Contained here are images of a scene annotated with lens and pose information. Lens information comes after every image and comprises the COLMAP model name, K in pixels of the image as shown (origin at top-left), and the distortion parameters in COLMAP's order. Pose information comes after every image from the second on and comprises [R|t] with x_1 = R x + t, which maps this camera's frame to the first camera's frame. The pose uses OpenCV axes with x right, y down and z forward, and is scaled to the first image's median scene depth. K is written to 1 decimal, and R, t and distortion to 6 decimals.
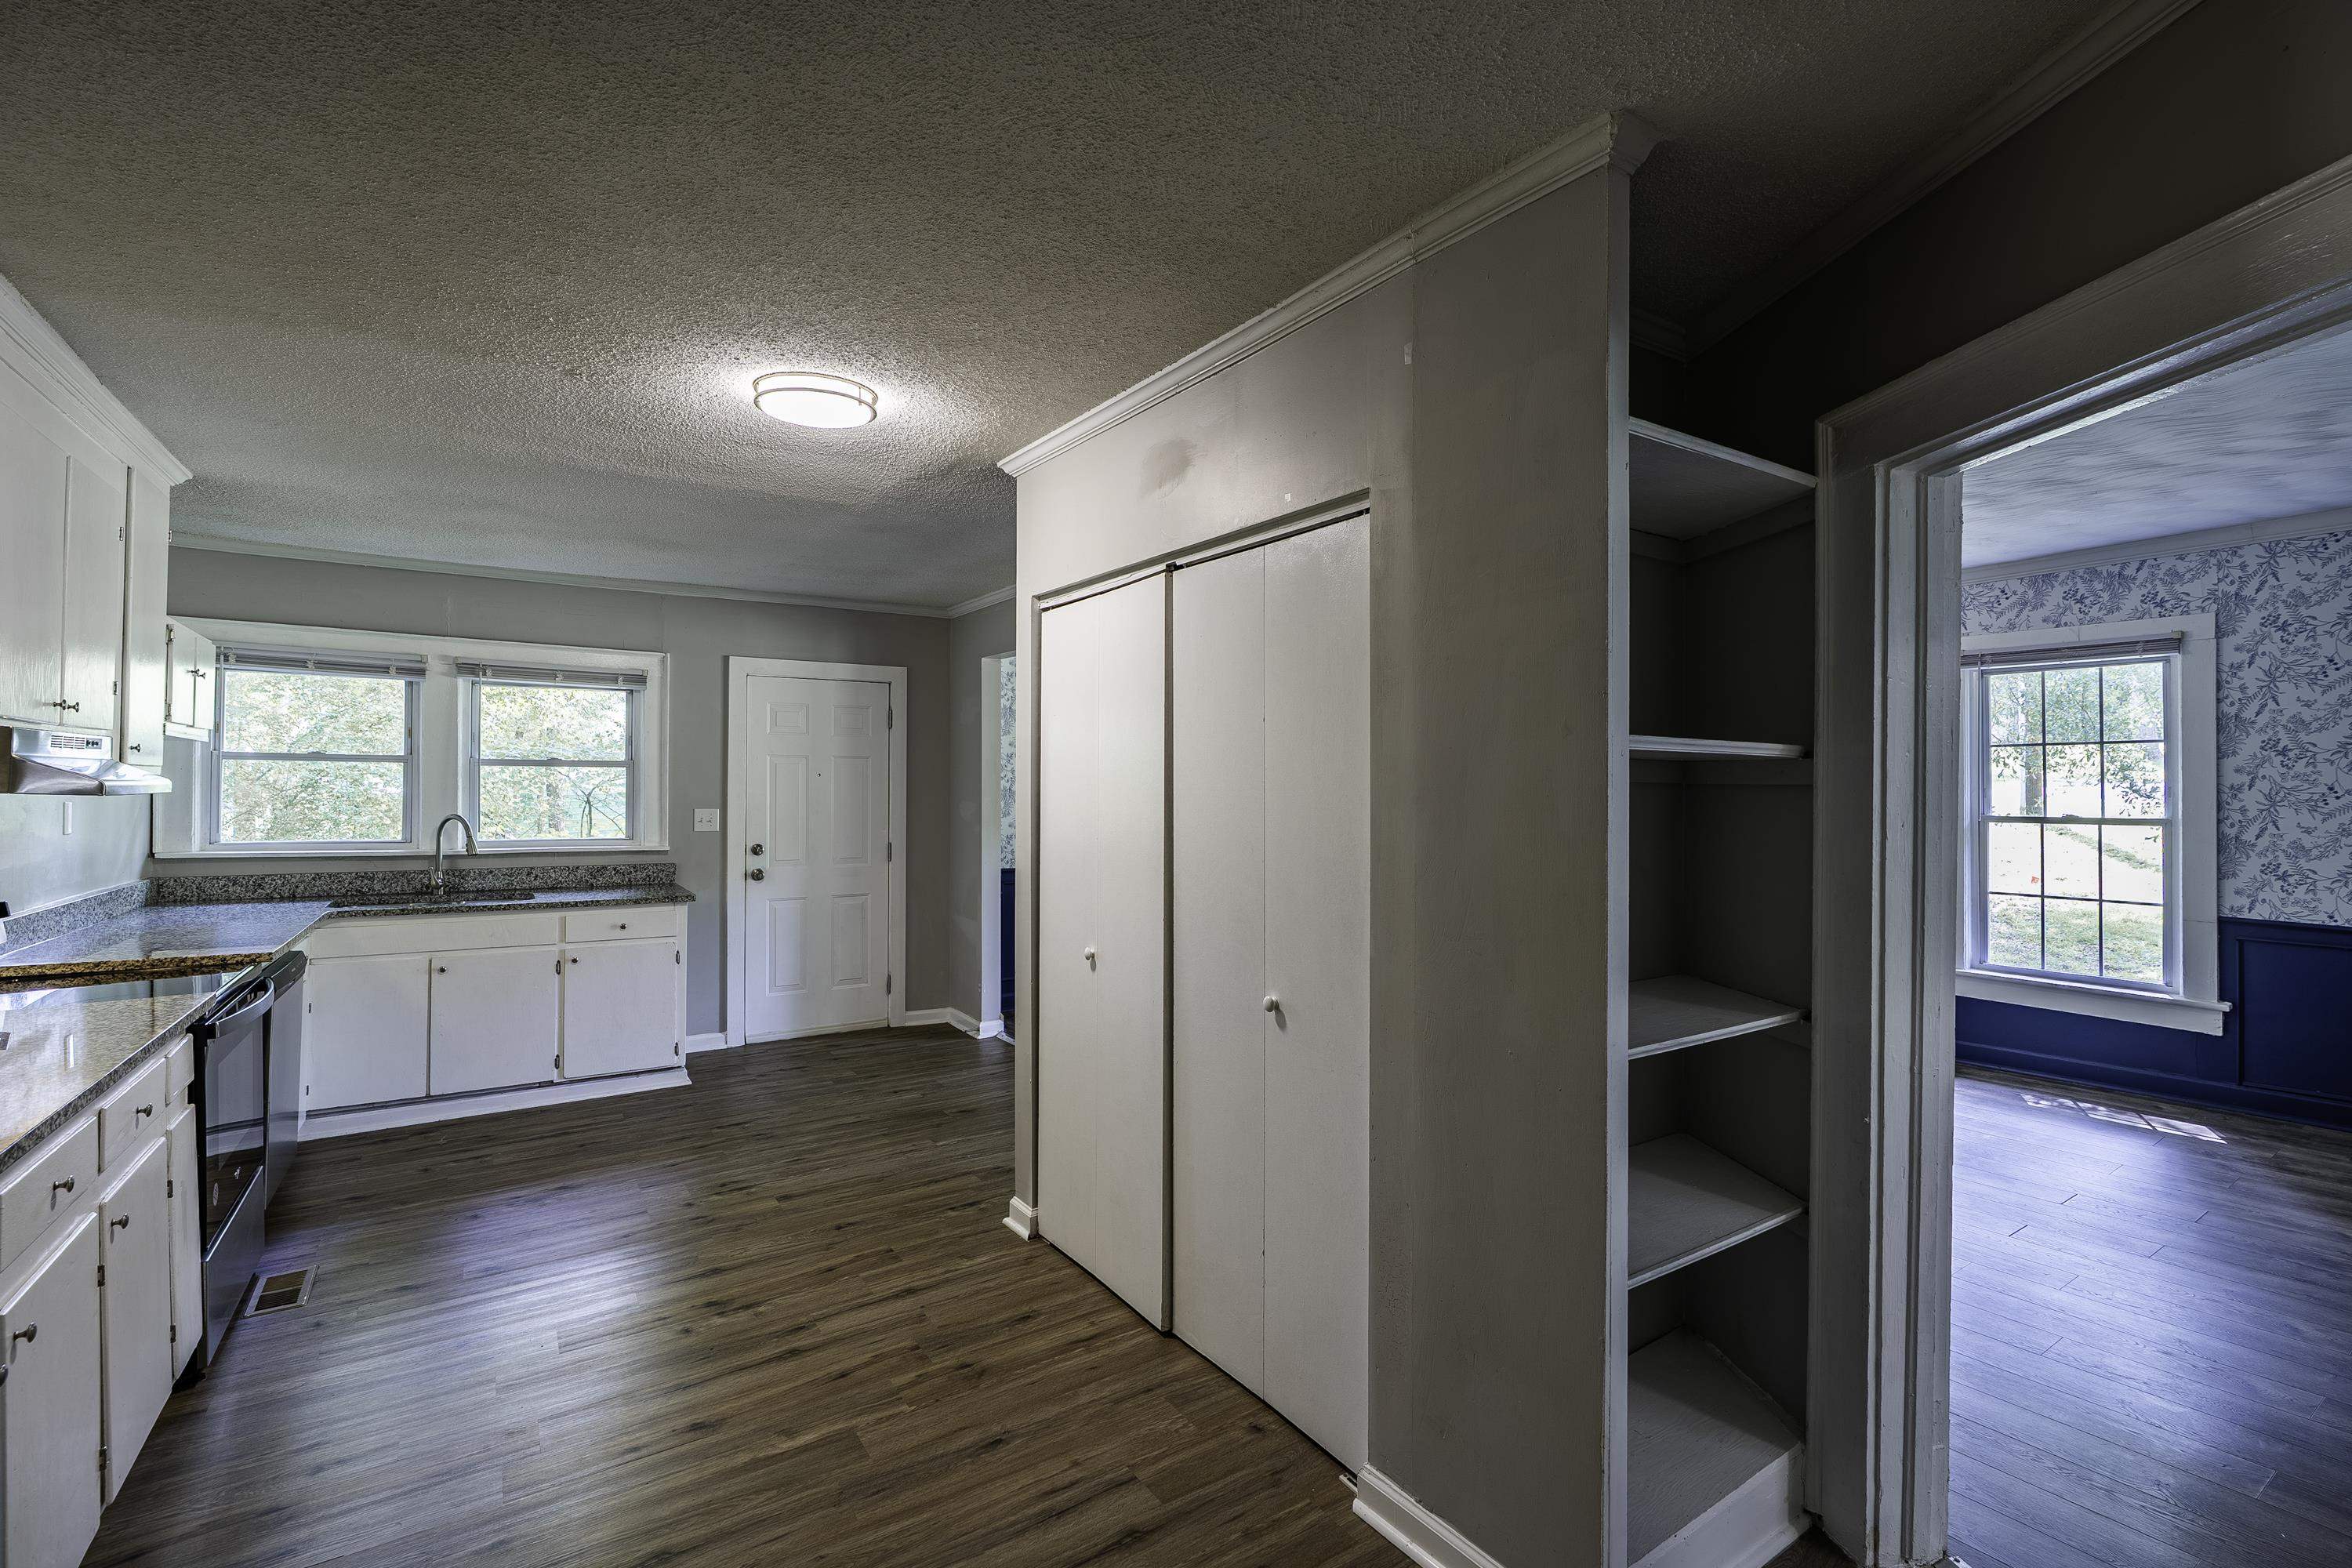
lens RADIAL K [[1045.8, 0, 1176.0], [0, 1045.8, 784.0], [0, 0, 1]] dist [-0.001549, -0.000218]
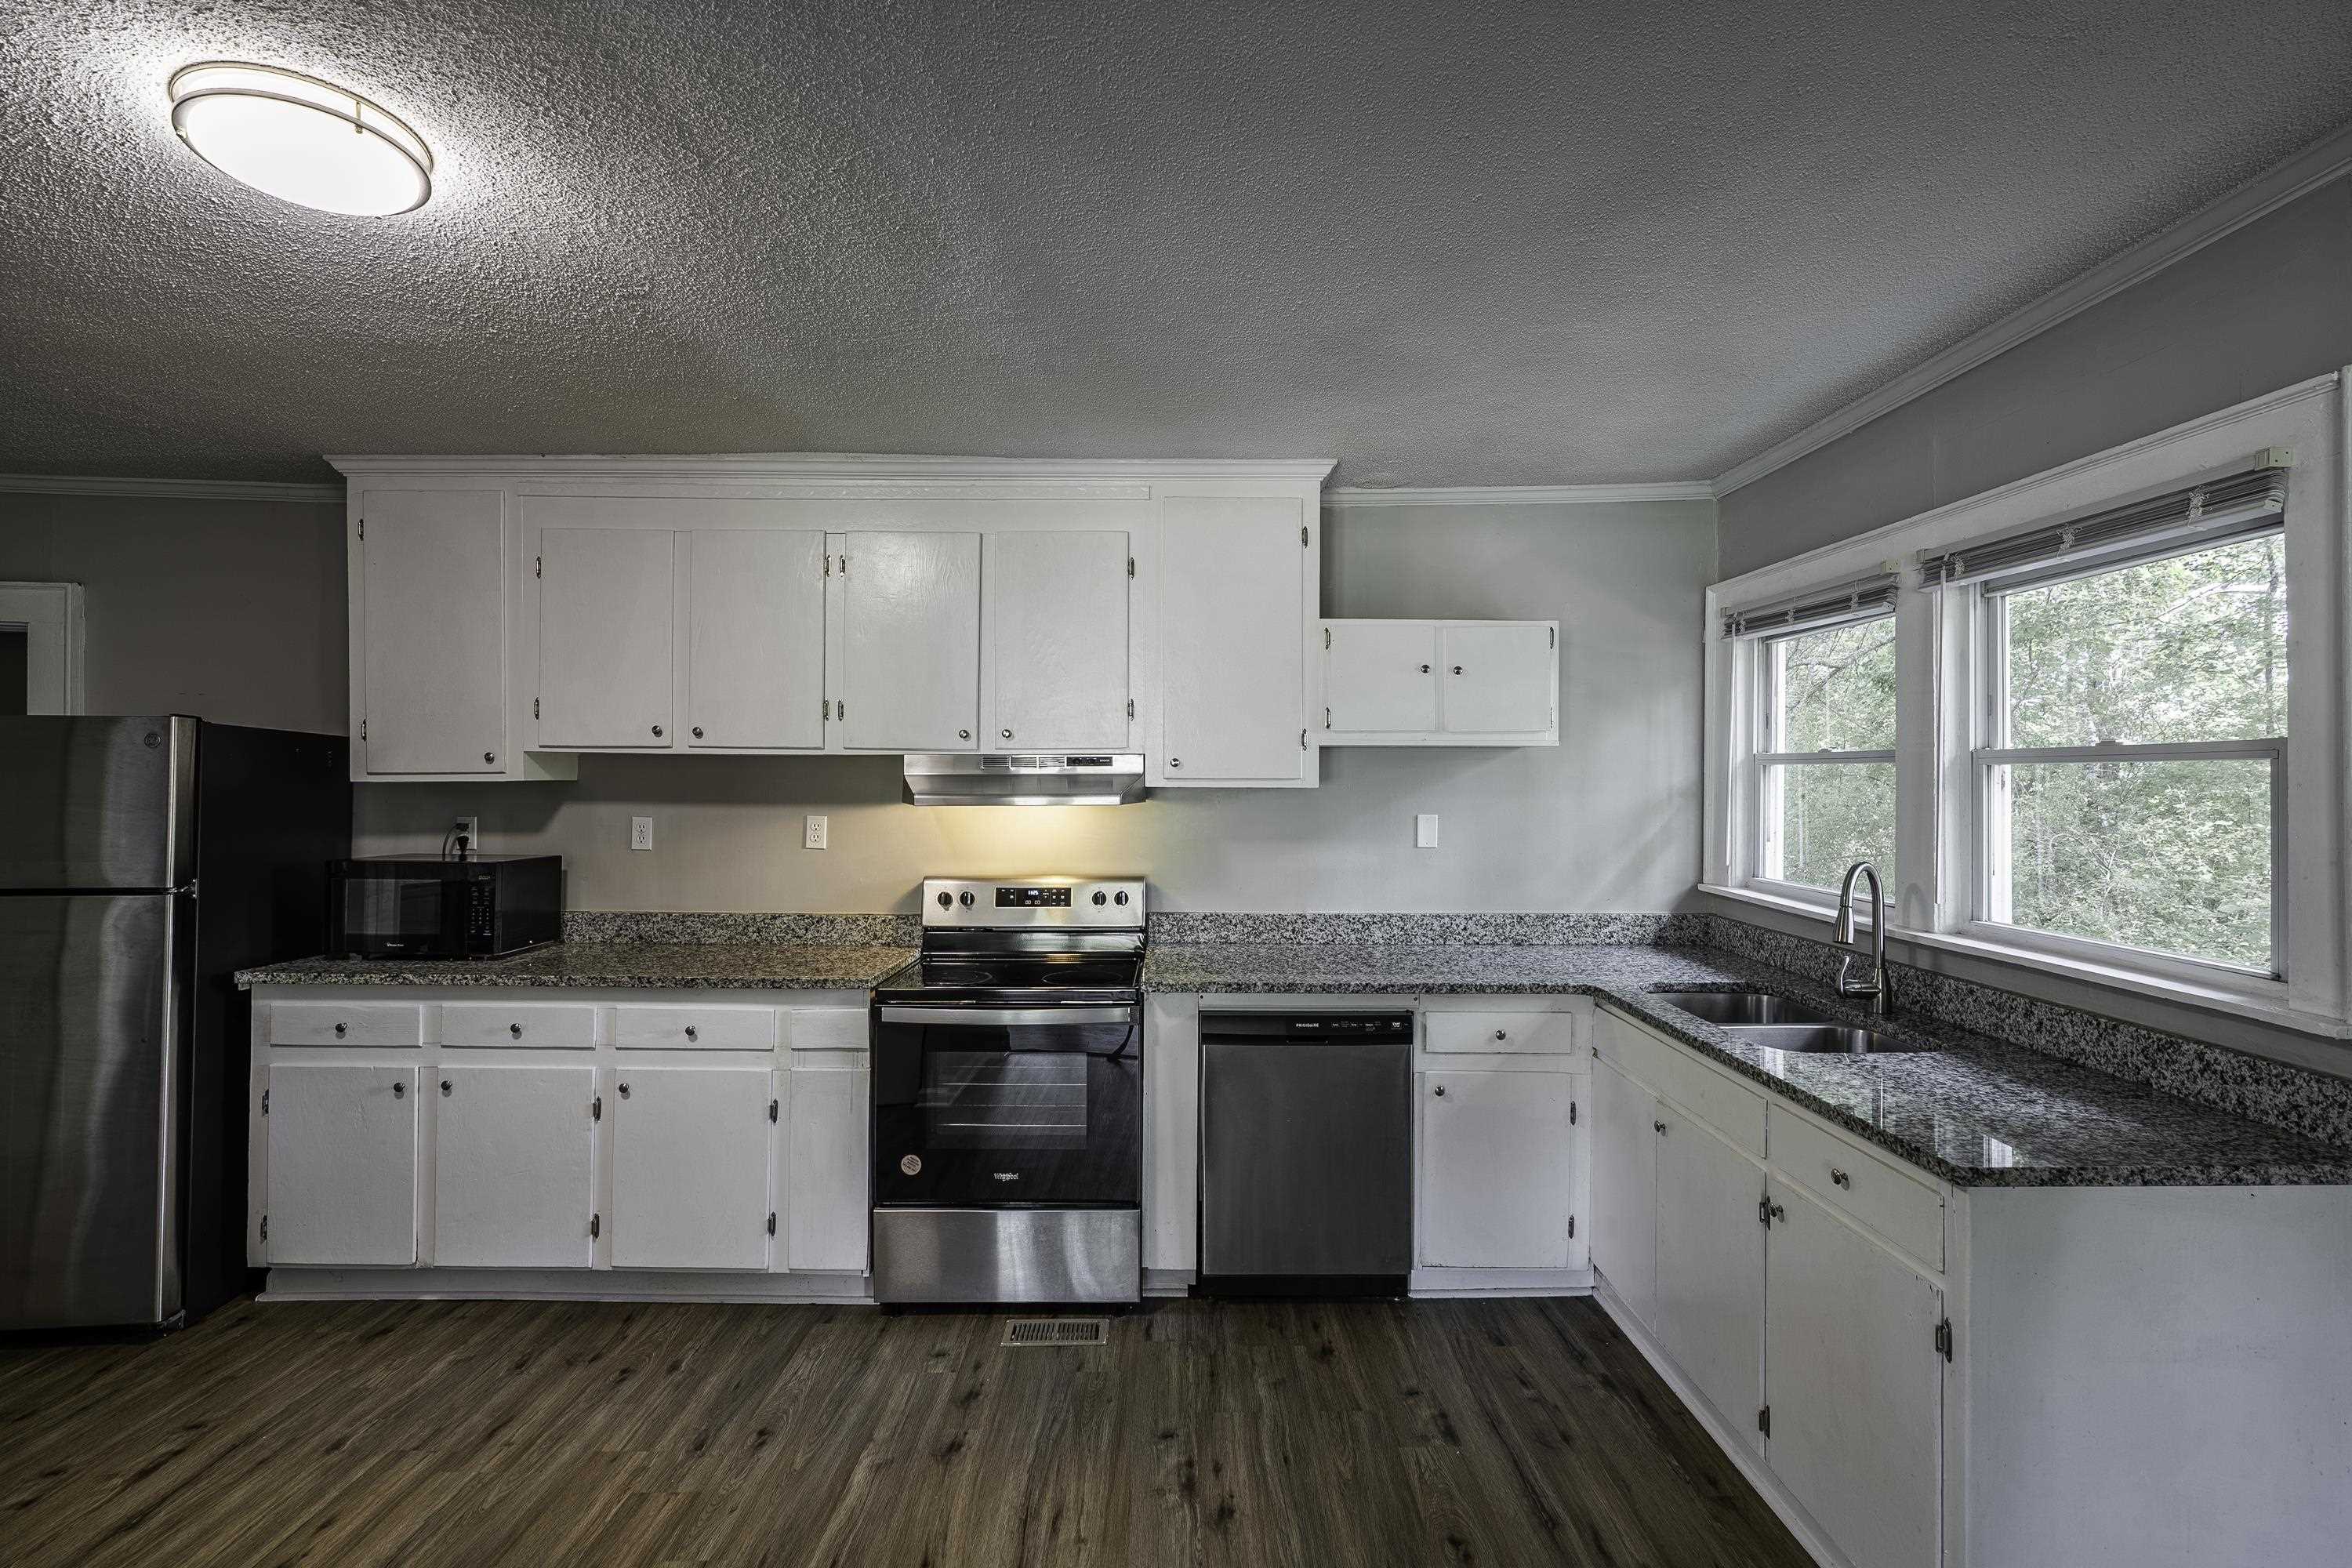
lens RADIAL K [[1044.3, 0, 1176.0], [0, 1044.3, 784.0], [0, 0, 1]] dist [-0.001341, 0.000988]
pose [[-0.541250, -0.003761, -0.840853, -0.078850], [-0.003173, 0.999992, -0.002430, -0.007574], [0.840856, 0.001352, -0.541258, 1.088135]]
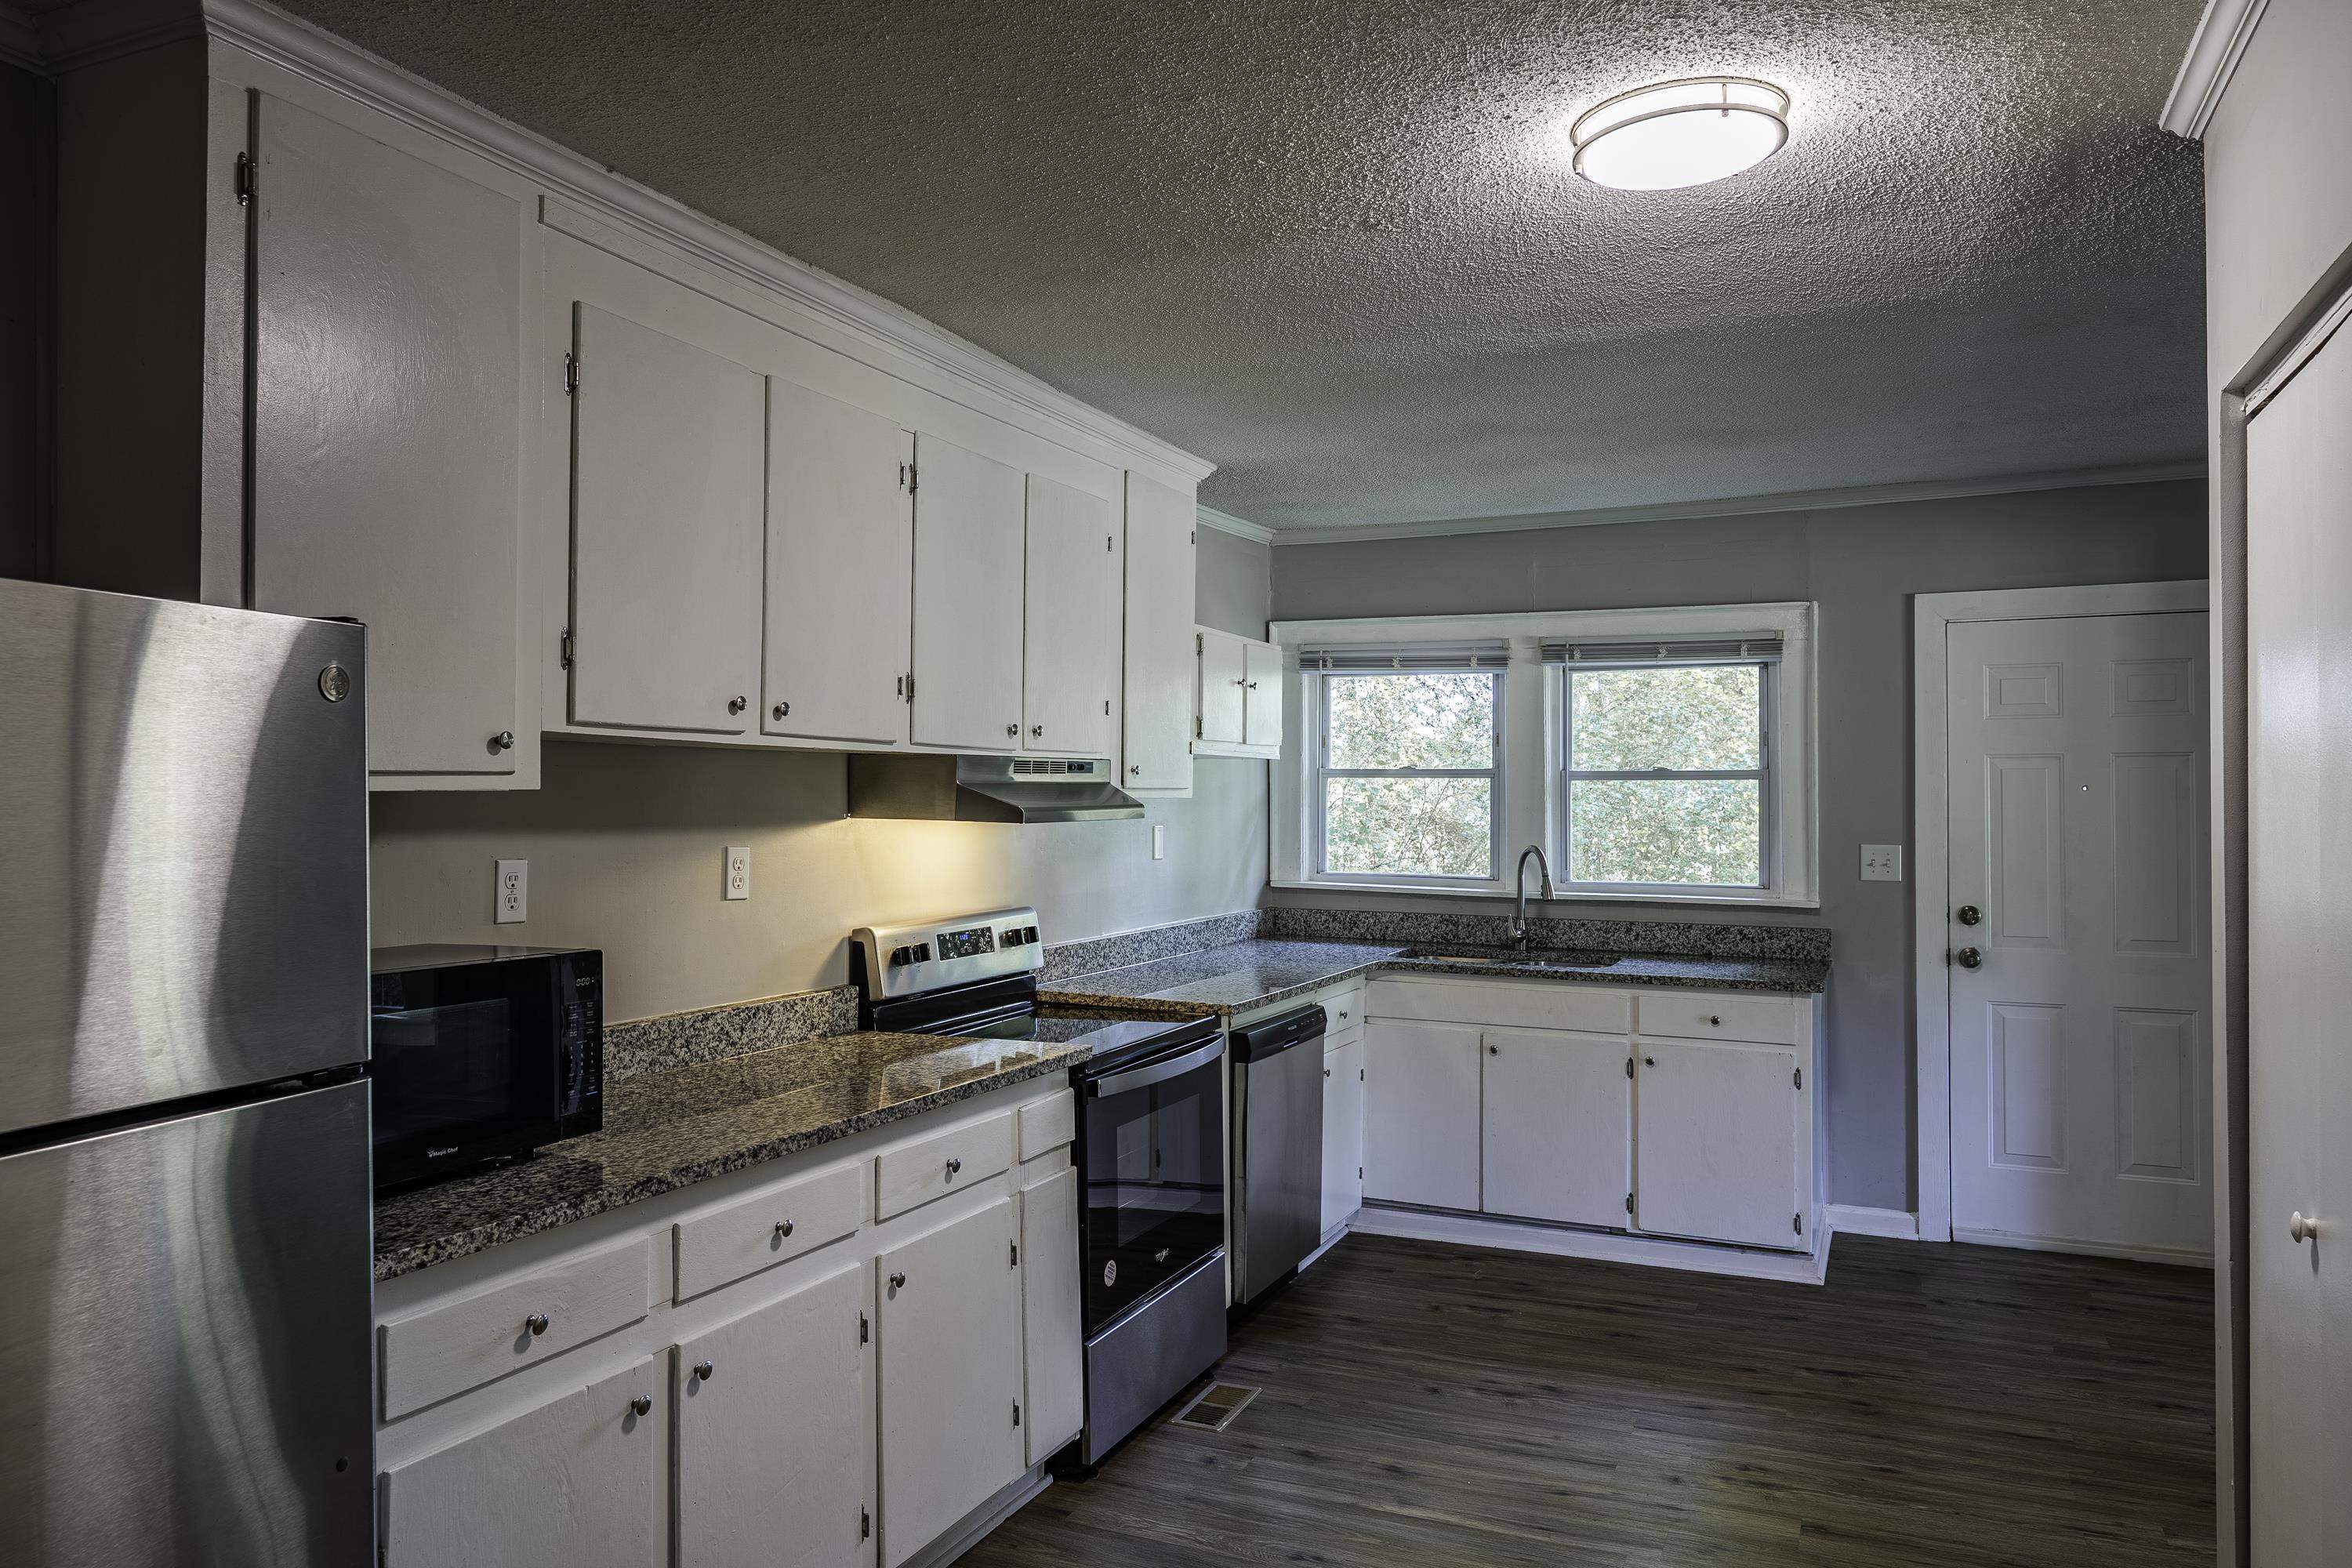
lens RADIAL K [[1548.8, 0, 1176.0], [0, 1548.8, 784.0], [0, 0, 1]] dist [-0.001549, 0.000643]
pose [[0.530659, -0.010880, -0.847516, 0.135417], [0.004121, 0.999939, -0.010256, -0.005637], [0.847576, 0.001950, 0.530671, 0.203583]]
